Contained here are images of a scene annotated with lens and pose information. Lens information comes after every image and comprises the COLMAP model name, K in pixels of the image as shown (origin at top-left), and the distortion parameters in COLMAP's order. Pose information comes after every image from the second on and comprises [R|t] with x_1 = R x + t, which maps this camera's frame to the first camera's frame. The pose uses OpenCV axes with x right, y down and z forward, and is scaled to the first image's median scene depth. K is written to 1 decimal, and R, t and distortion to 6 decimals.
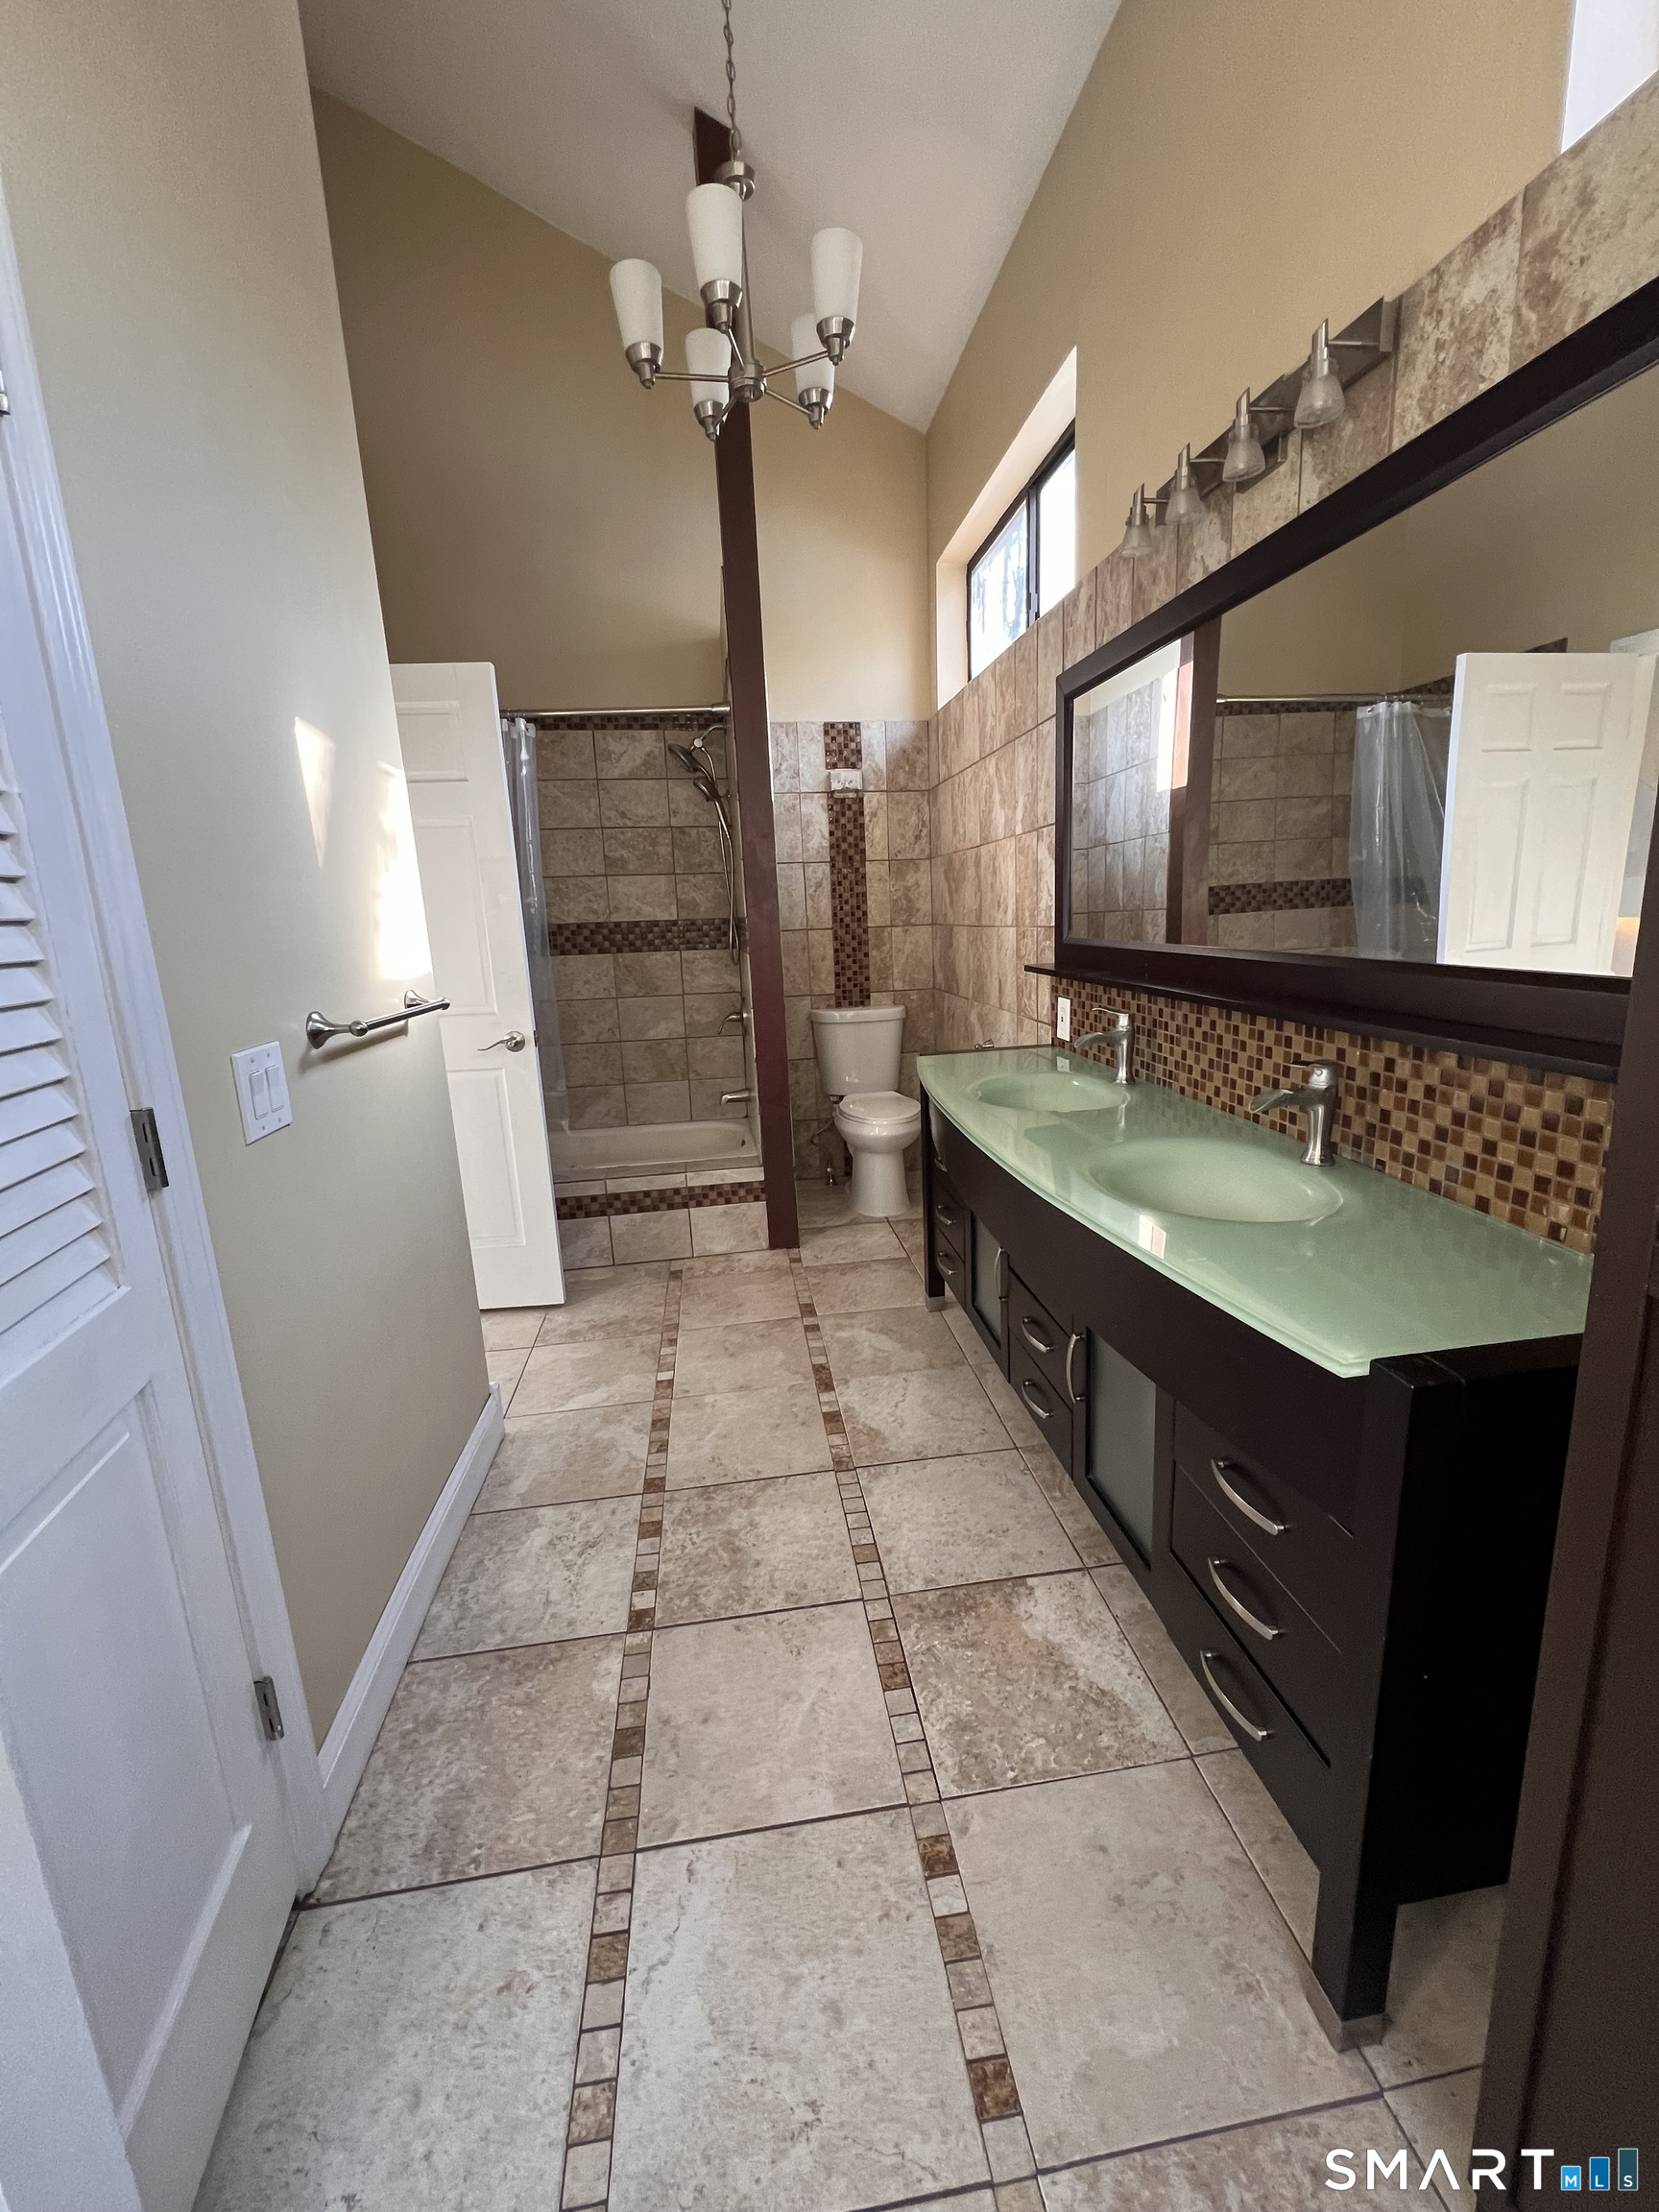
lens RADIAL K [[887.7, 0, 836.0], [0, 887.7, 1105.3], [0, 0, 1]] dist [0.001969, 0.000616]
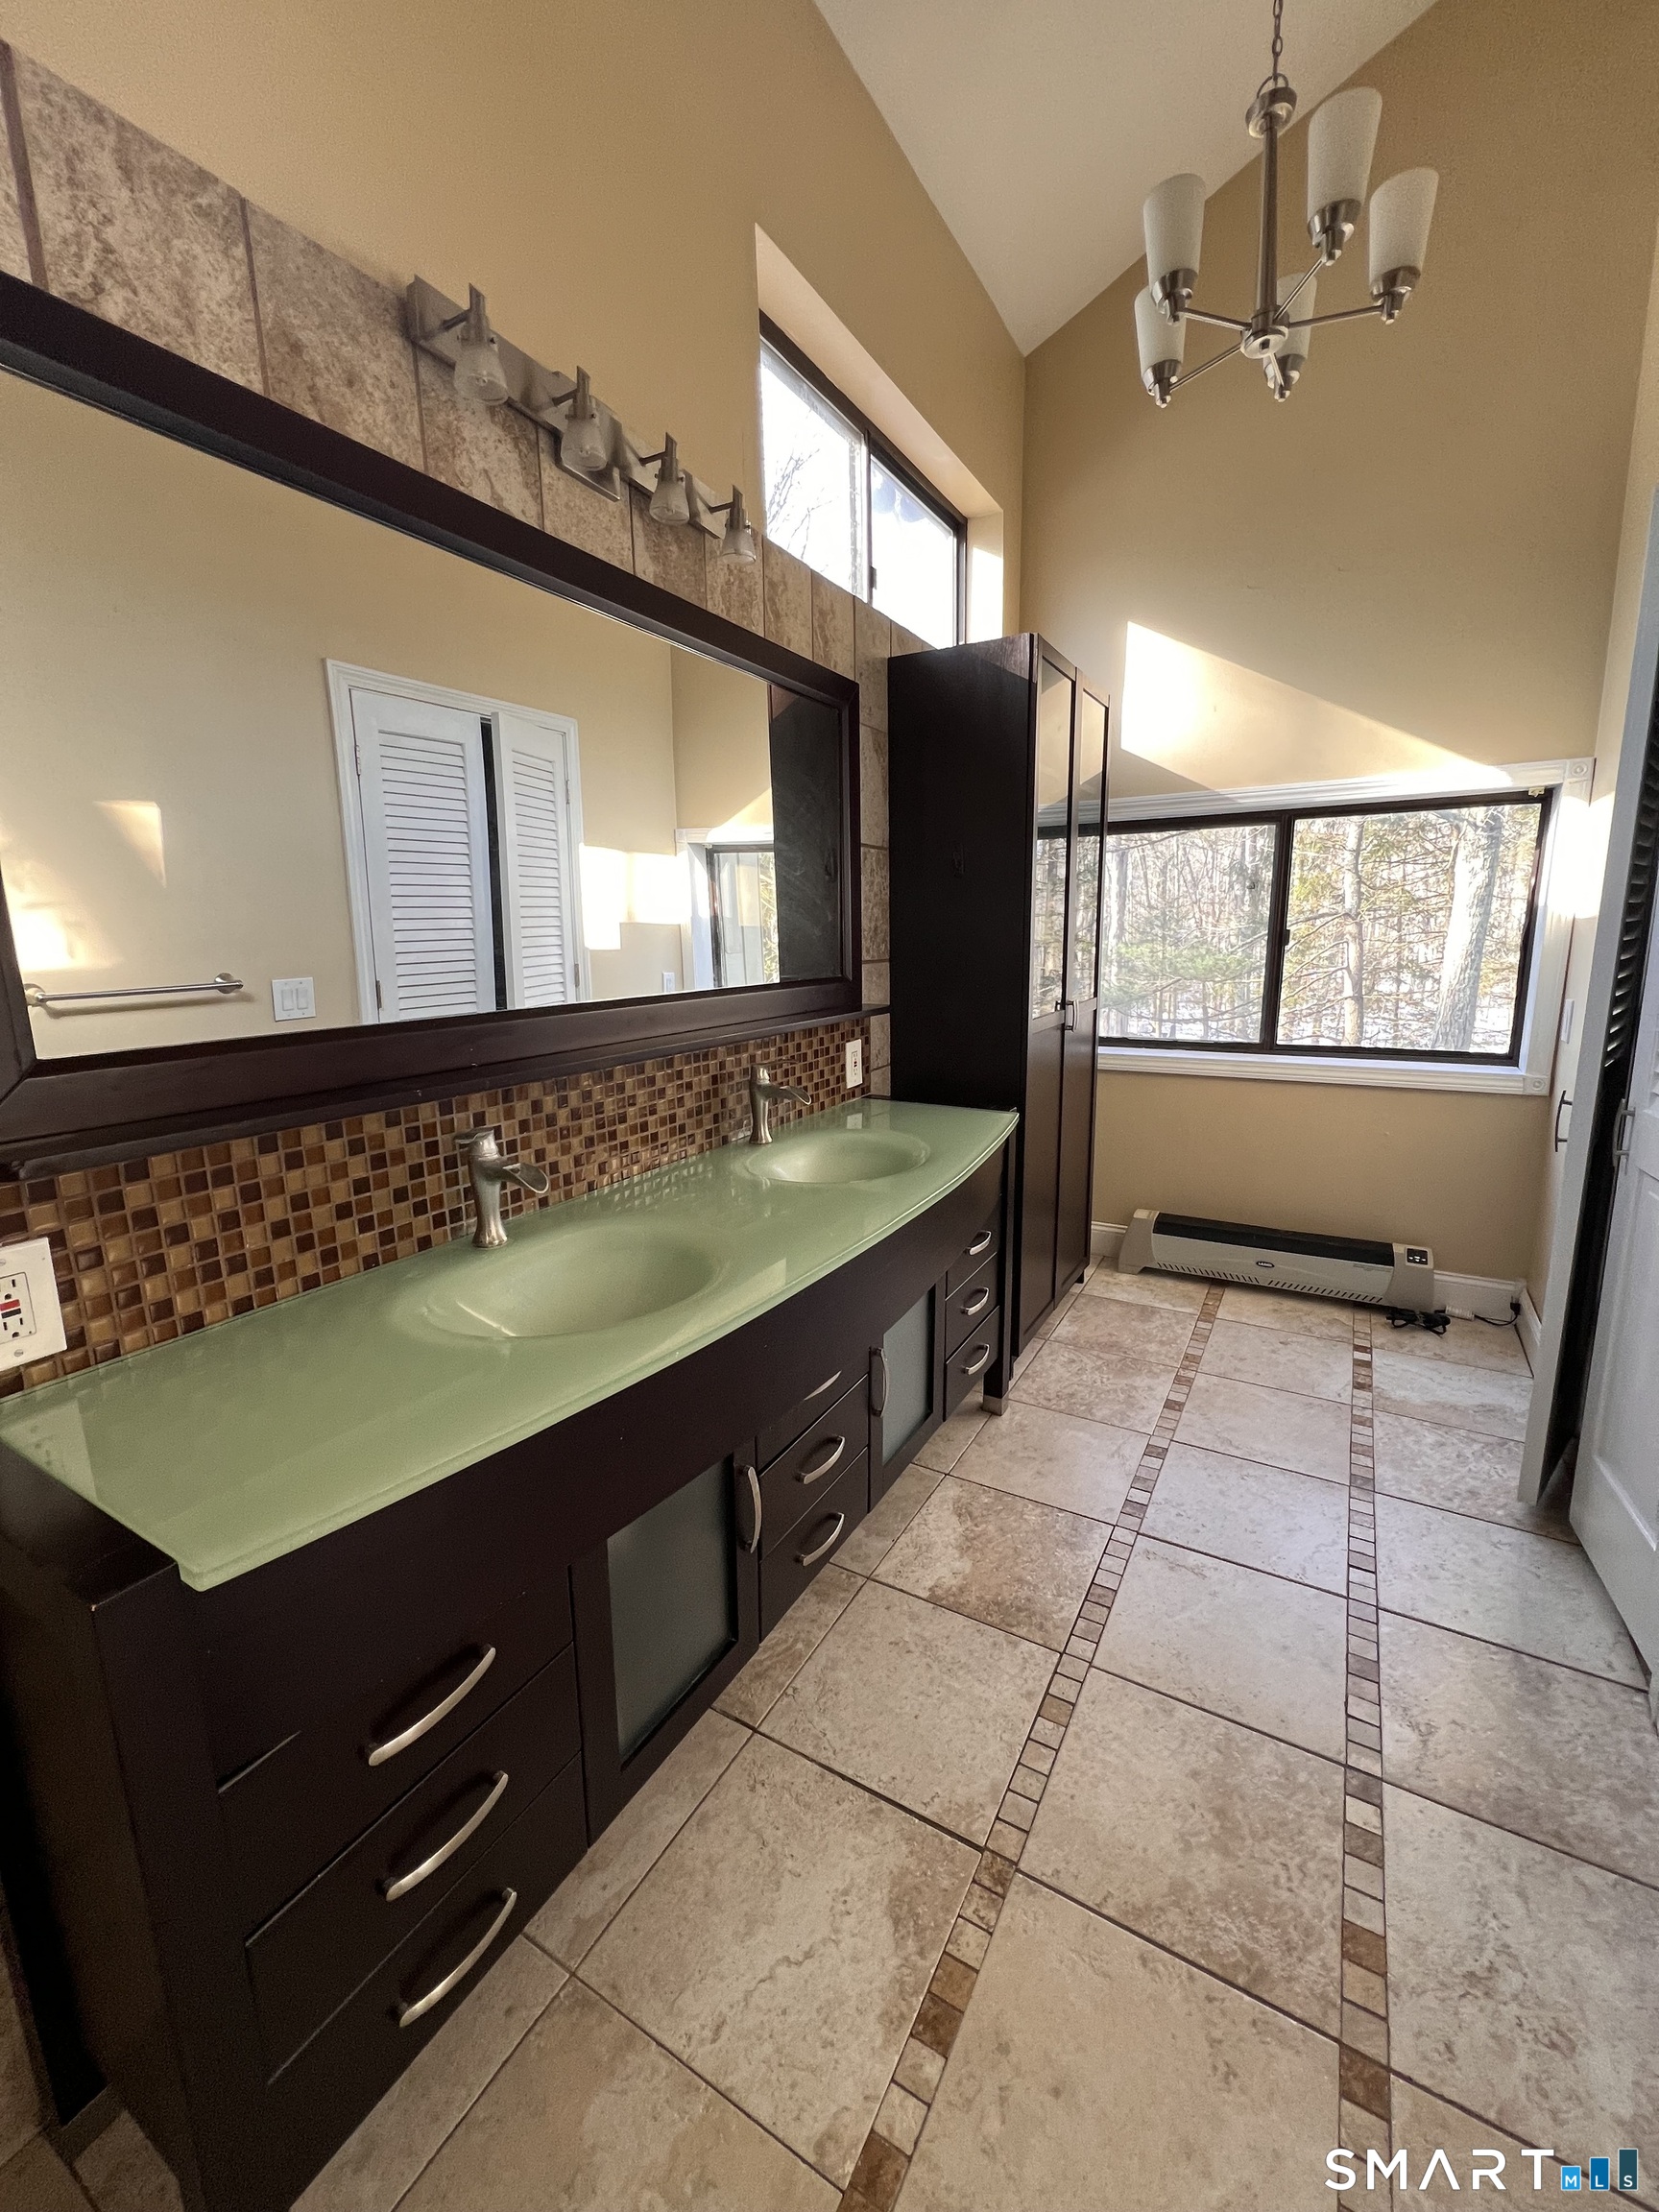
lens RADIAL K [[887.7, 0, 824.5], [0, 887.7, 1083.8], [0, 0, 1]] dist [0.001969, 0.000616]
pose [[-0.781471, -0.066748, 0.620361, -0.284784], [0.171195, 0.933166, 0.316059, -0.353268], [-0.599997, 0.353193, -0.717815, 1.586871]]
